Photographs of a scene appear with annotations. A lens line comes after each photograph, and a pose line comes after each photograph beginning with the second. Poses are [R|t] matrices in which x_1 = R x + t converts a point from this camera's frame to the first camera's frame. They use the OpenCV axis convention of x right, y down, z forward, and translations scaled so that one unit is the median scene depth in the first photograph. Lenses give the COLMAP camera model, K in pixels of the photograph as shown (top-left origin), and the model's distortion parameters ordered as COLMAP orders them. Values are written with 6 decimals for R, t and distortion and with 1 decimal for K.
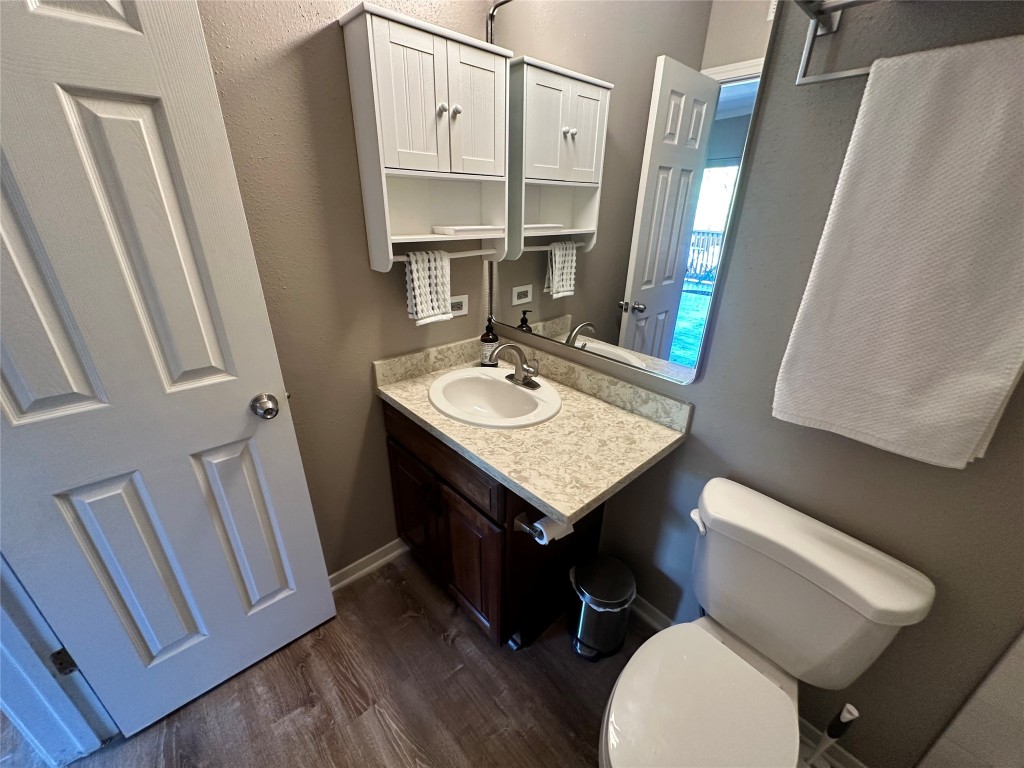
lens RADIAL K [[409.2, 0, 510.8], [0, 409.2, 384.1], [0, 0, 1]] dist [-0.001761, 0.000173]
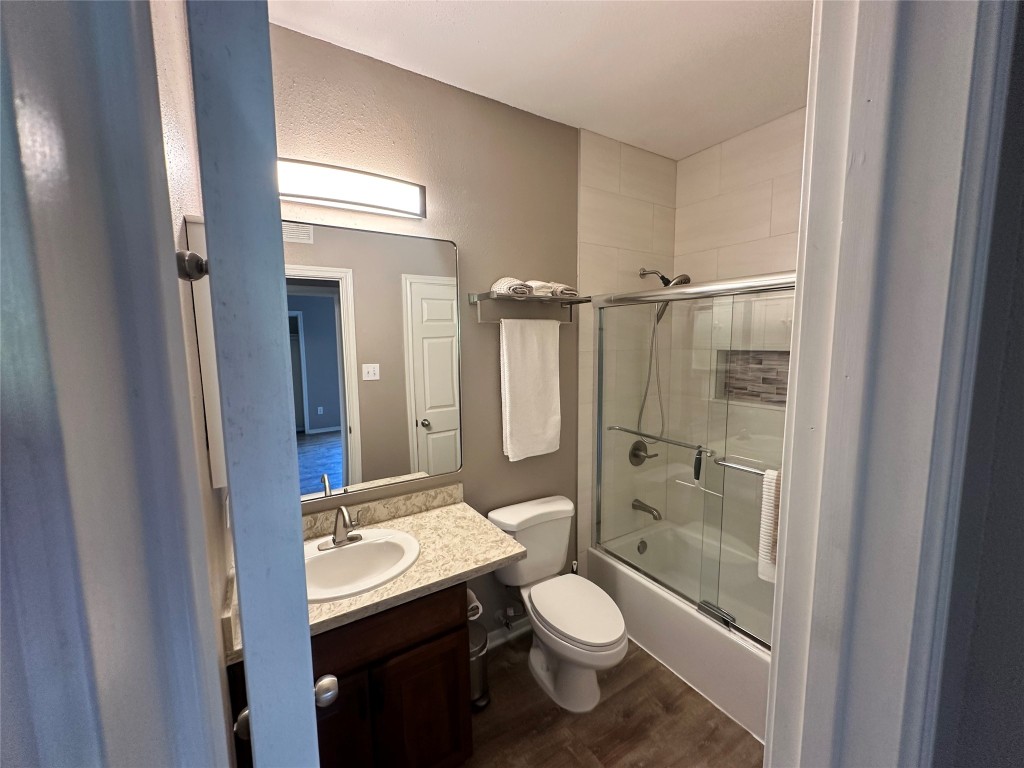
lens RADIAL K [[409.2, 0, 510.8], [0, 409.2, 384.1], [0, 0, 1]] dist [-0.001761, 0.000173]
pose [[0.185592, -0.130141, 0.973971, -0.986372], [0.417113, 0.907891, 0.041830, -0.271368], [-0.889703, 0.398493, 0.222781, 0.285422]]
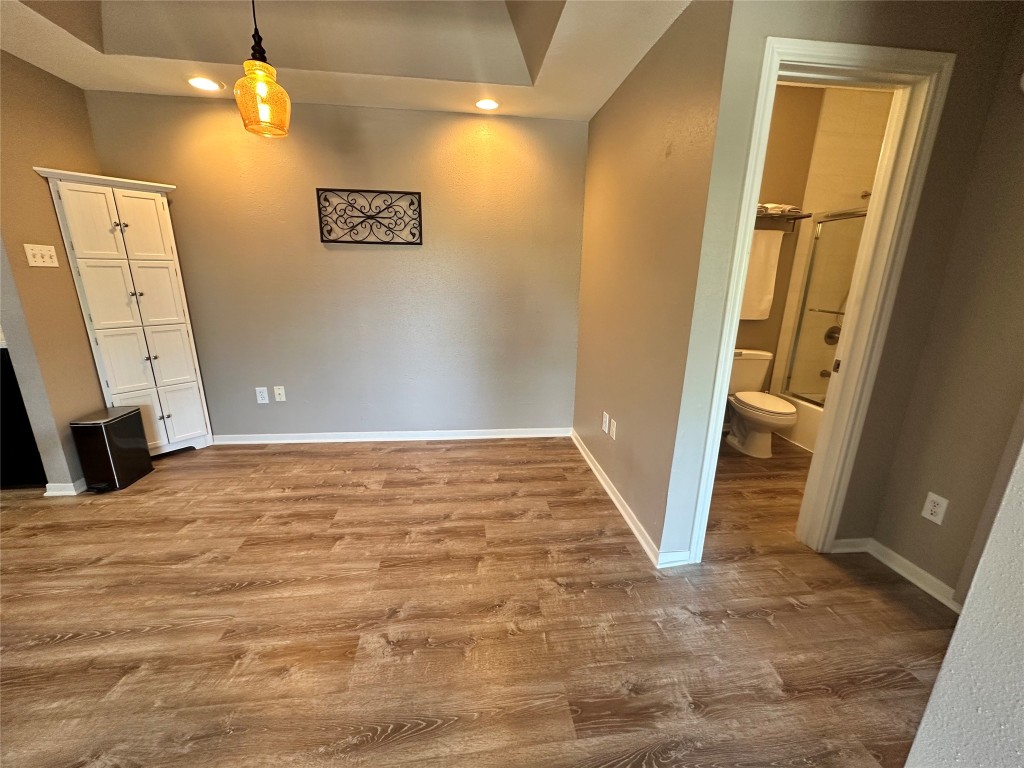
lens RADIAL K [[409.2, 0, 510.8], [0, 409.2, 384.1], [0, 0, 1]] dist [-0.001761, 0.000173]
pose [[0.590694, -0.217444, 0.777045, -2.416025], [0.326089, 0.945193, 0.016612, -0.057103], [-0.738069, 0.243573, 0.629226, 0.264776]]
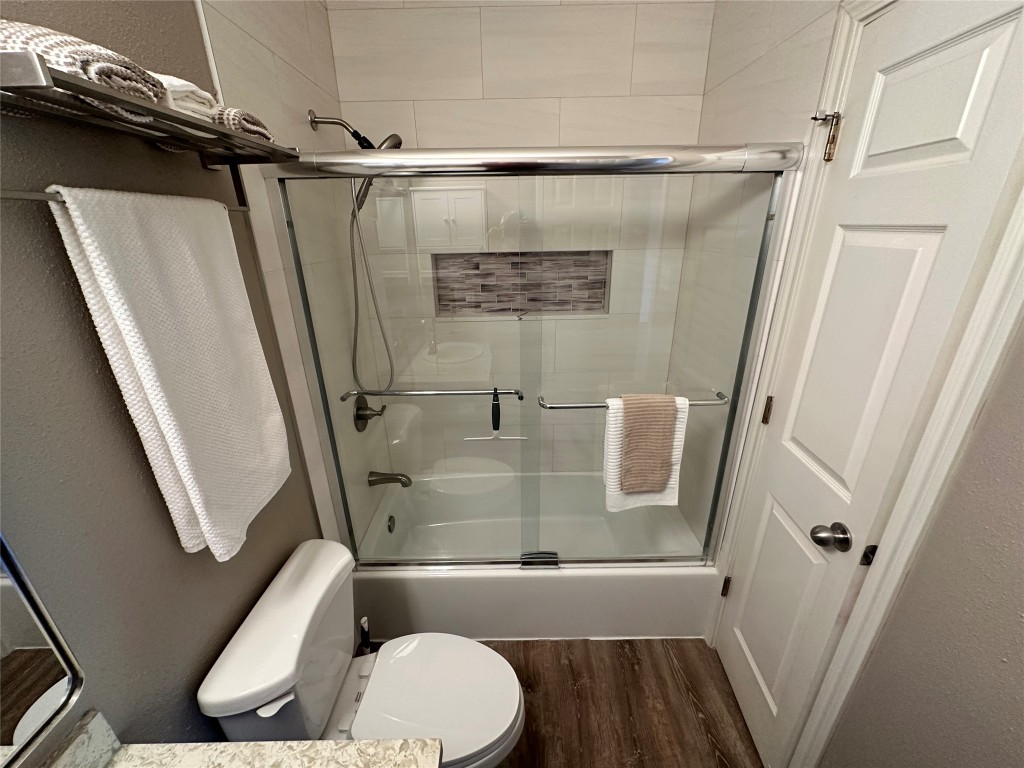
lens RADIAL K [[409.2, 0, 510.8], [0, 409.2, 384.1], [0, 0, 1]] dist [-0.001761, 0.000173]
pose [[-0.737860, -0.252079, 0.626114, -0.184621], [0.276769, 0.733063, 0.621303, -0.422001], [-0.615598, 0.631724, -0.471130, 0.596192]]
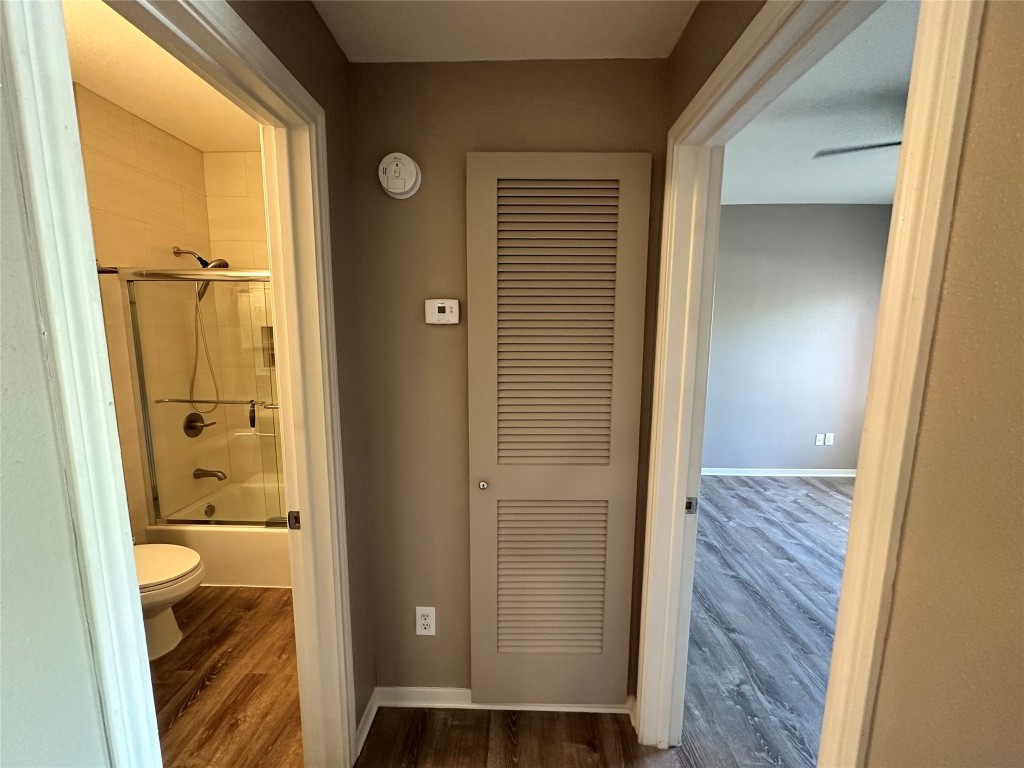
lens RADIAL K [[409.2, 0, 510.8], [0, 409.2, 384.1], [0, 0, 1]] dist [-0.001761, 0.000173]
pose [[-0.714936, -0.120607, 0.688709, -1.554029], [0.267236, 0.863090, 0.428558, -0.266434], [-0.646105, 0.490439, -0.584823, 0.386155]]
